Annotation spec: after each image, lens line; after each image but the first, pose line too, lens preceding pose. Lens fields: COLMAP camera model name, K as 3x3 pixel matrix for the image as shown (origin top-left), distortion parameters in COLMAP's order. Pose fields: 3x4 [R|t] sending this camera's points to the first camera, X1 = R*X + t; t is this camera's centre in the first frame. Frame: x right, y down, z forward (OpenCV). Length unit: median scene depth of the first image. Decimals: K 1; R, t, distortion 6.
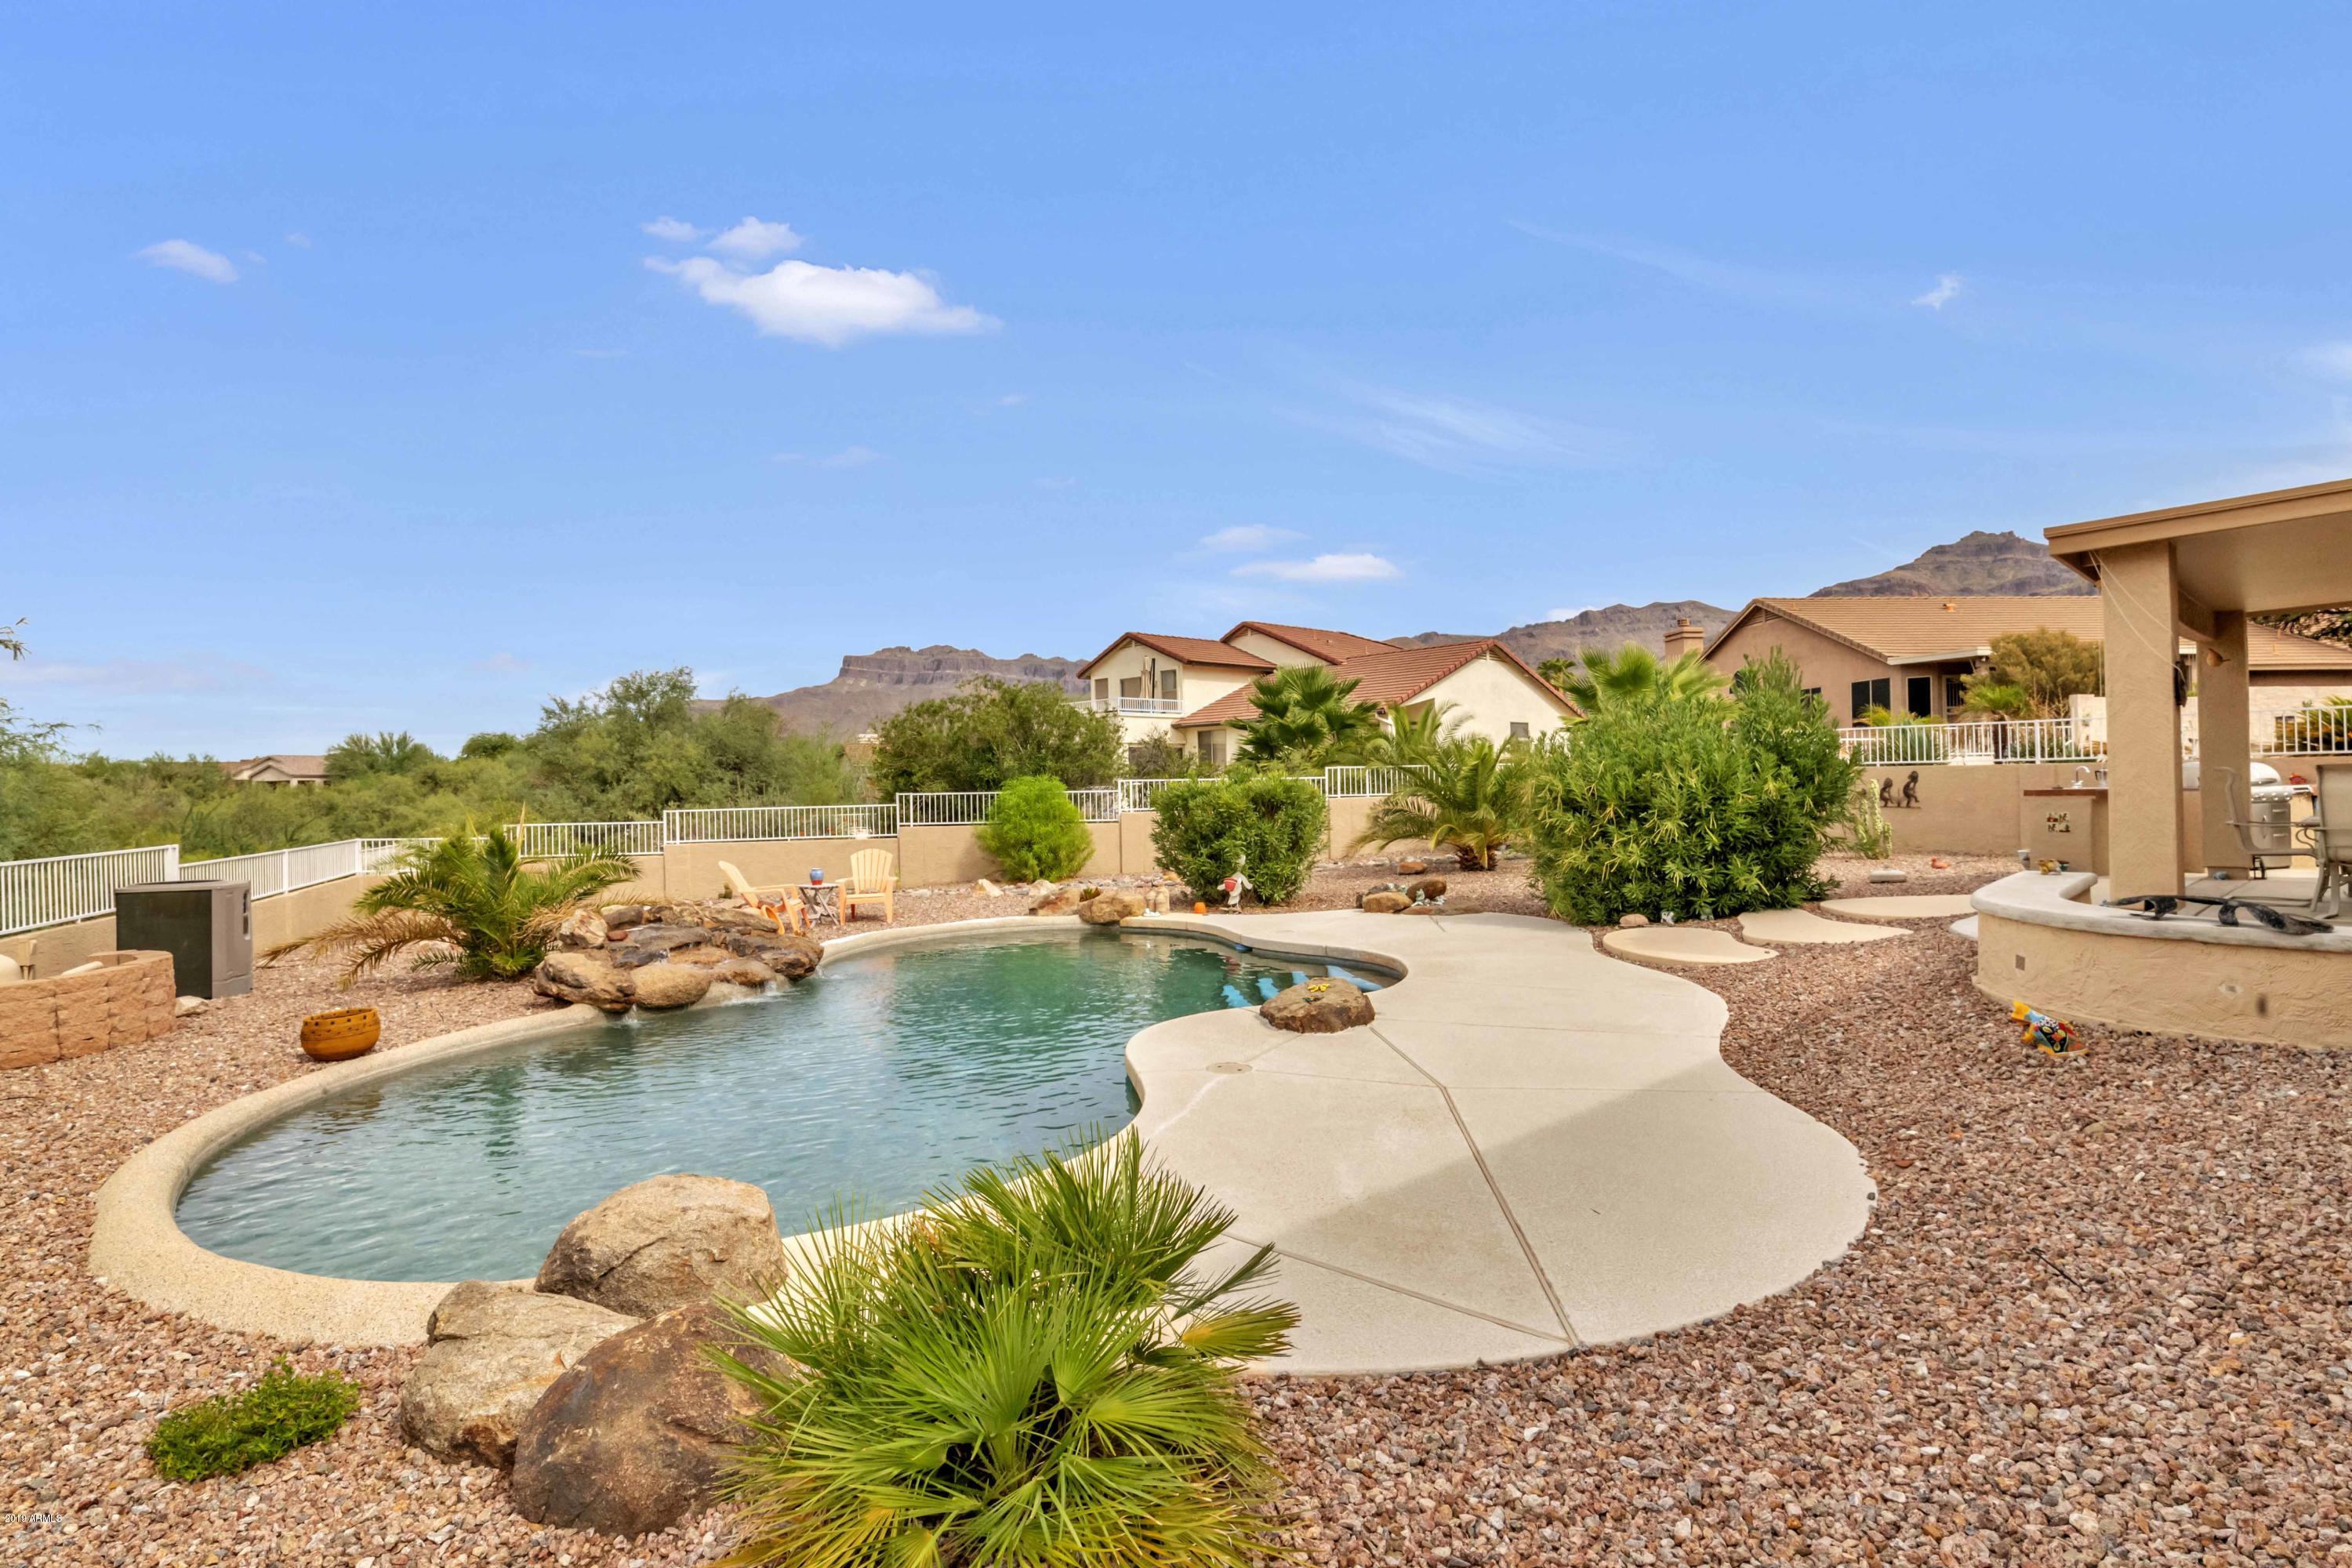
lens RADIAL K [[1226.4, 0, 1176.0], [0, 1226.4, 784.0], [0, 0, 1]] dist [-0.002796, -0.001450]
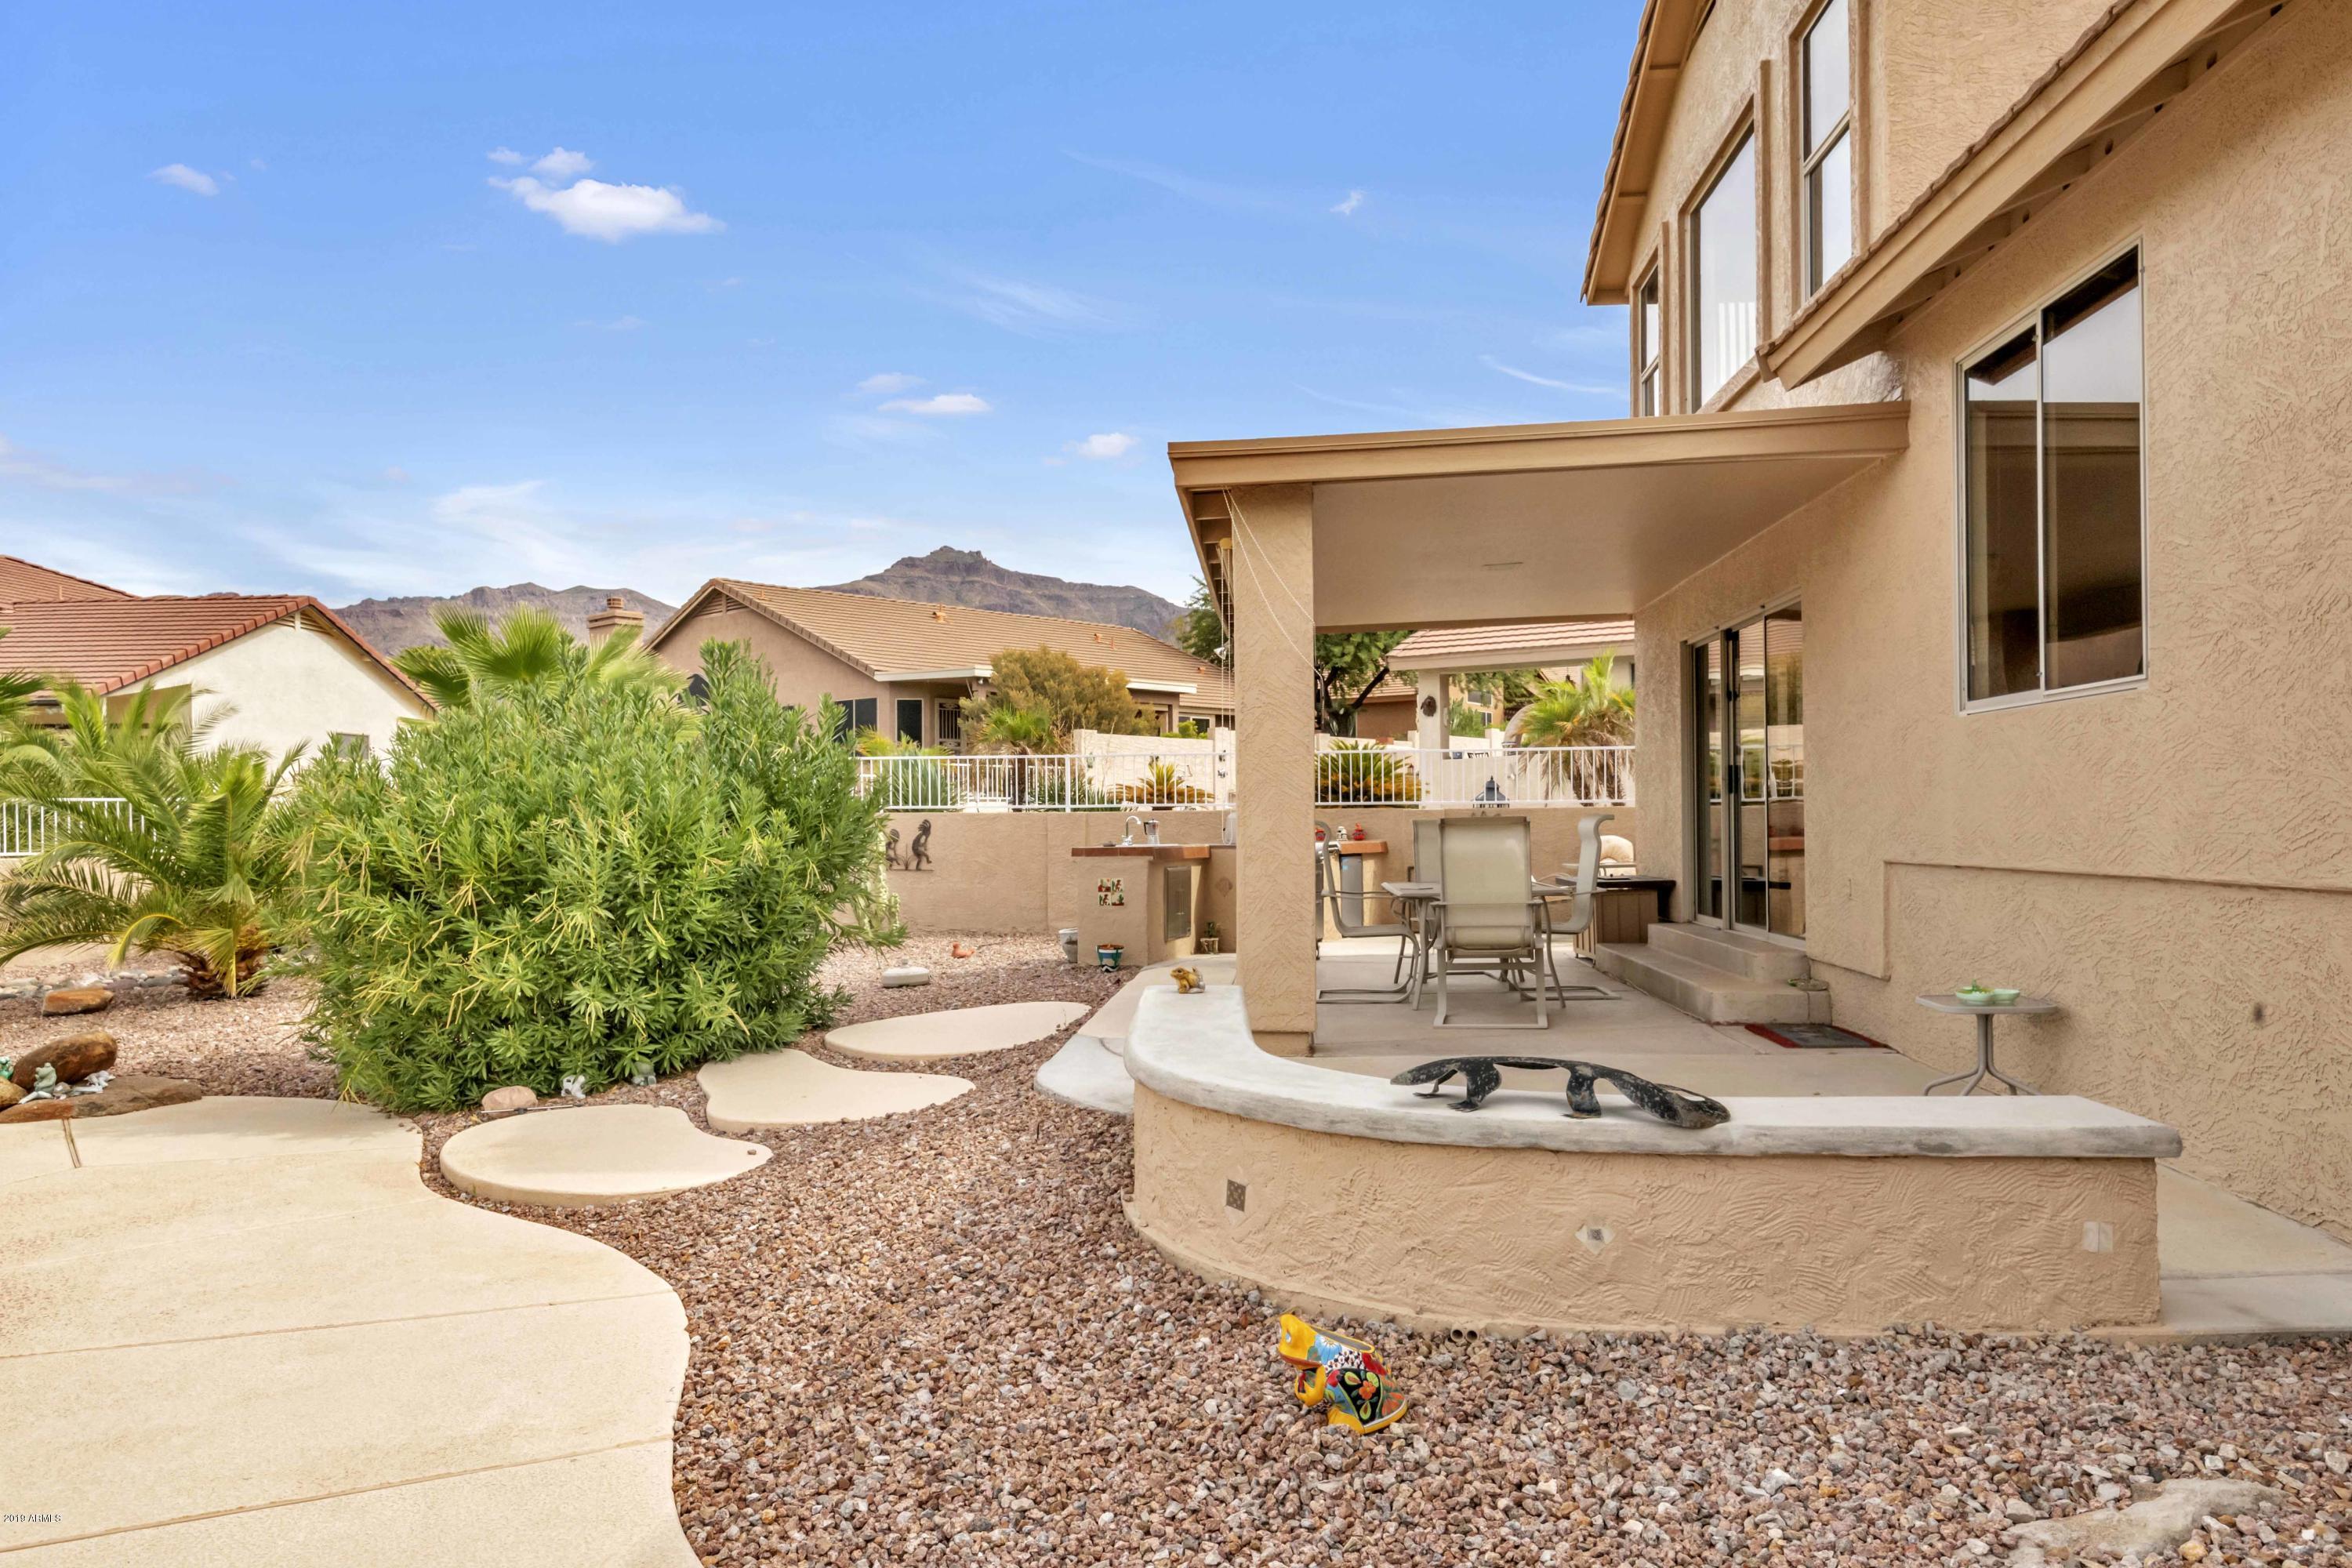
lens RADIAL K [[1598.8, 0, 1184.1], [0, 1598.8, 771.4], [0, 0, 1]] dist [0.005955, 0.001430]
pose [[0.741574, 0.030943, 0.670157, 0.122081], [-0.005681, 0.999190, -0.039849, -0.003460], [-0.670847, 0.025744, 0.741149, 0.289306]]
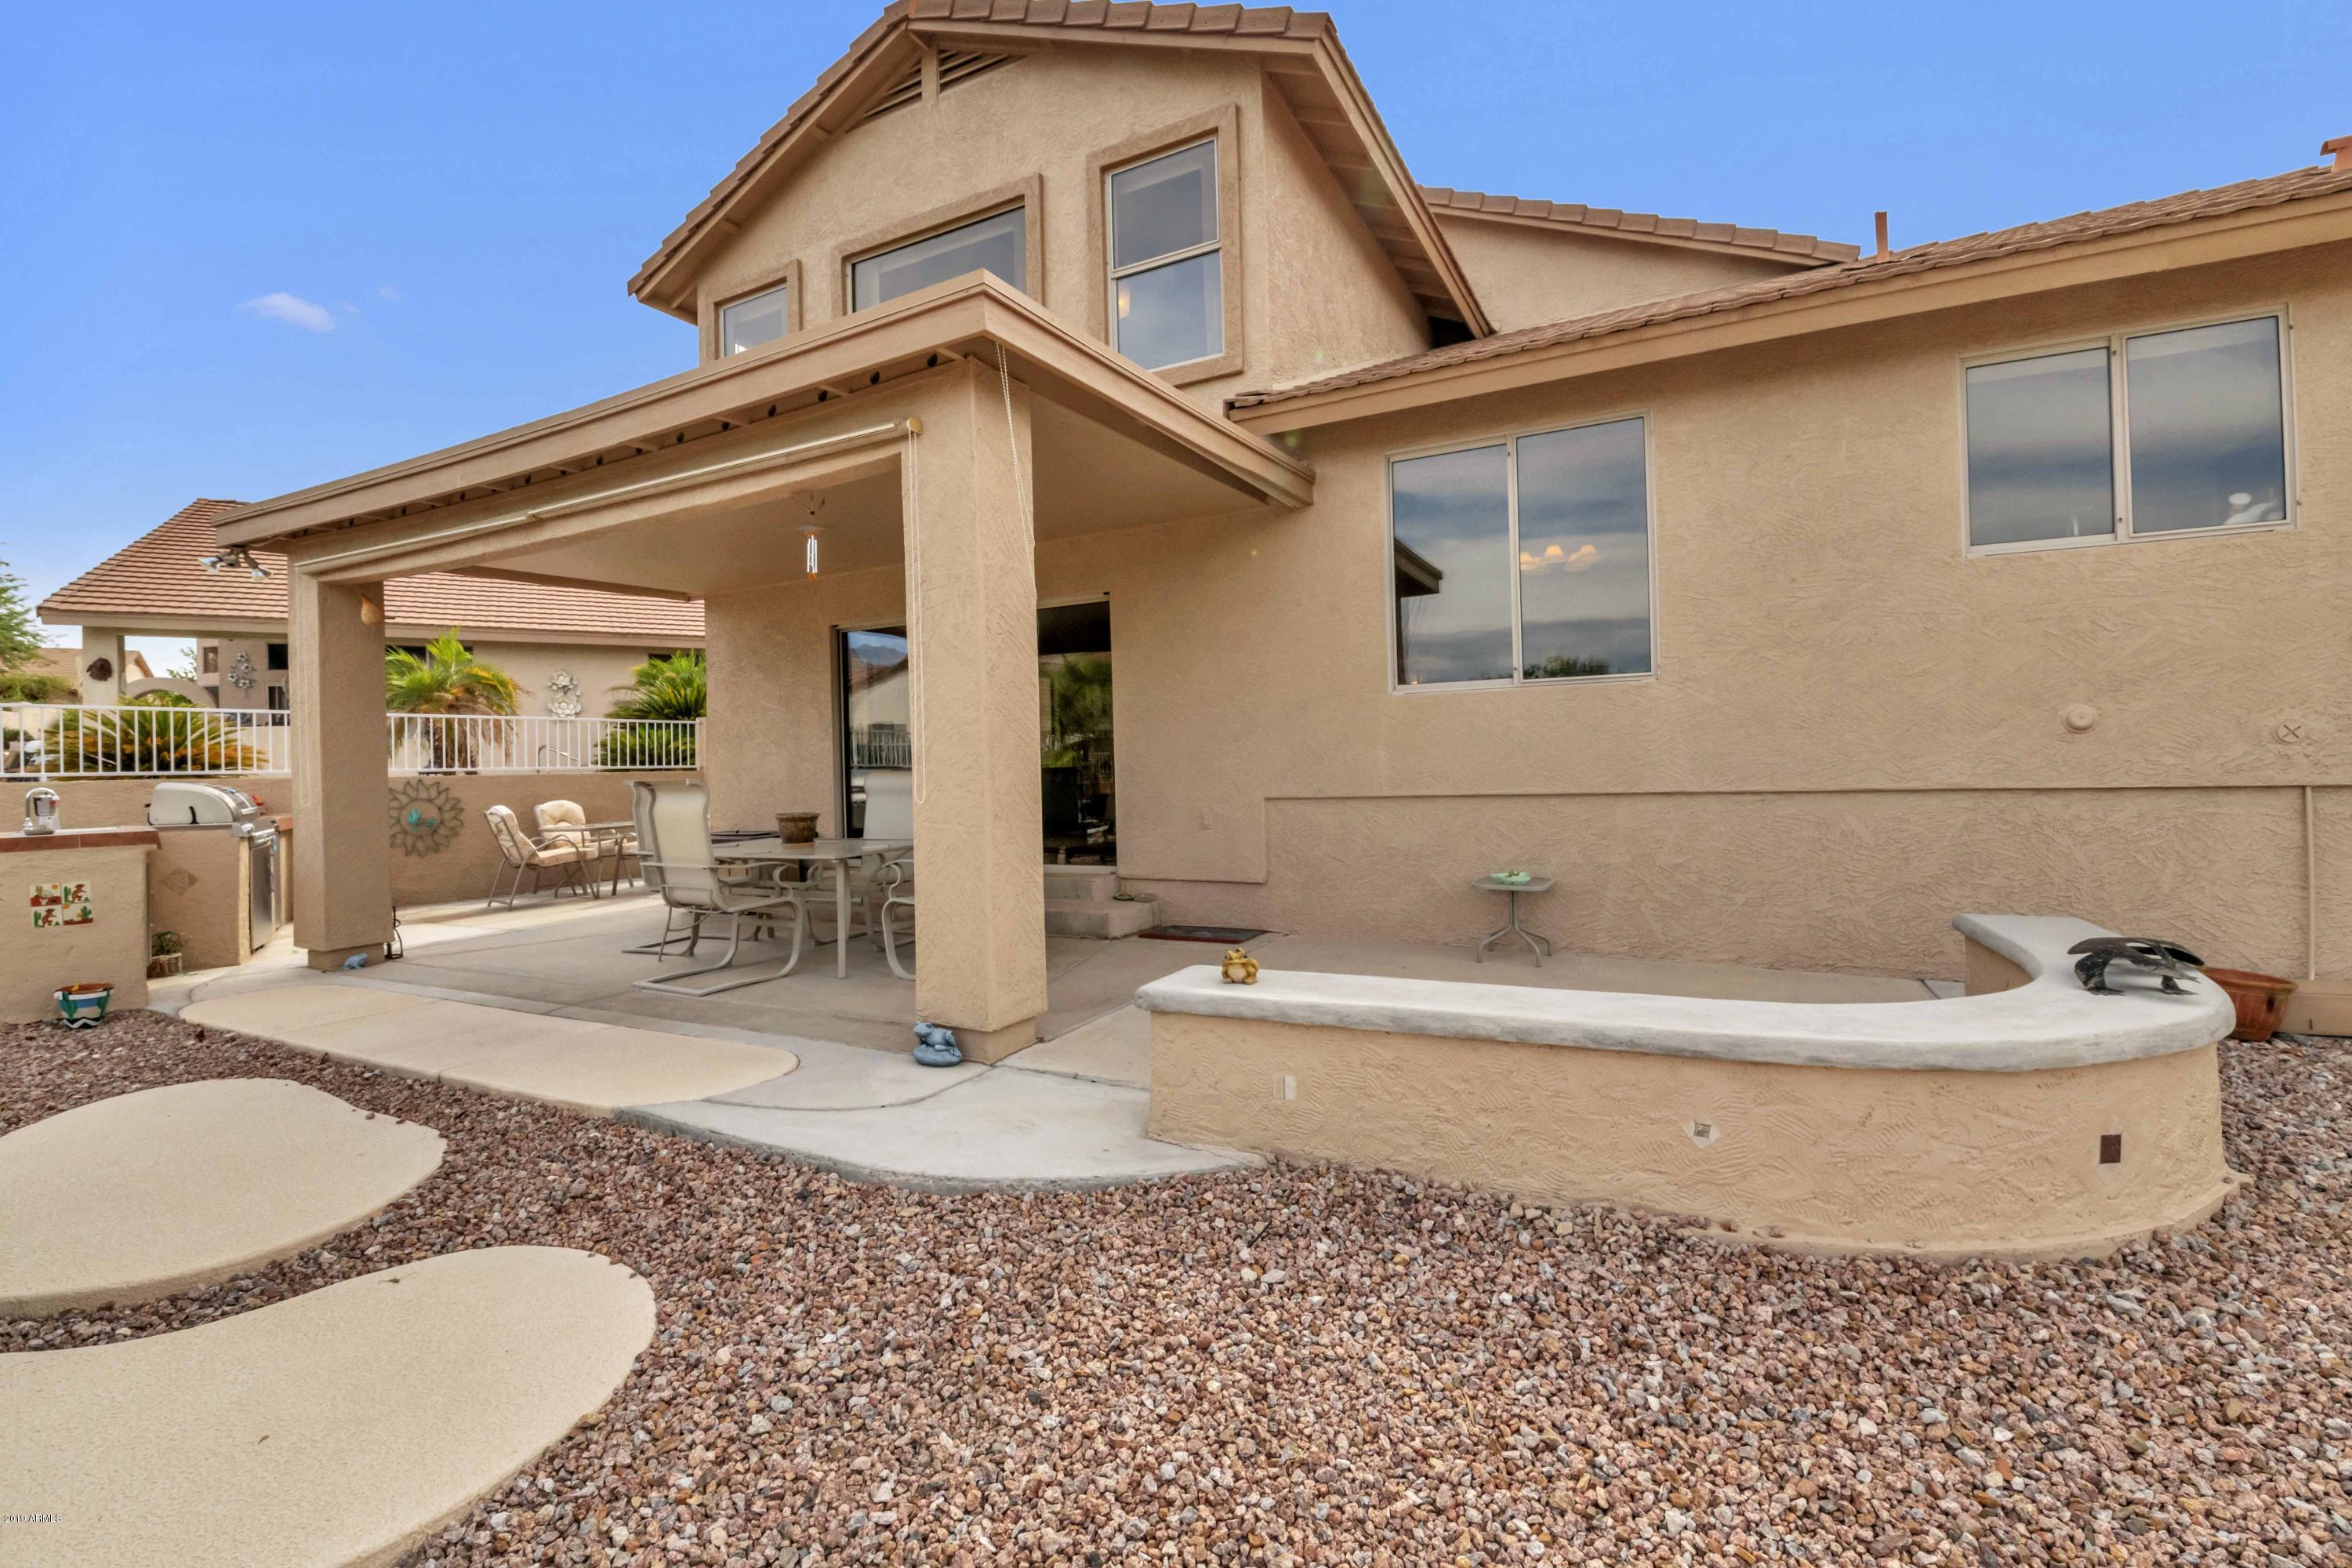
lens RADIAL K [[1019.5, 0, 1170.0], [0, 1019.5, 757.7], [0, 0, 1]] dist [0.000928, -0.006872]
pose [[-0.317253, 0.034889, 0.947699, 0.236395], [0.028653, 0.999219, -0.027194, -0.003009], [-0.947908, 0.018527, -0.318005, 0.799604]]
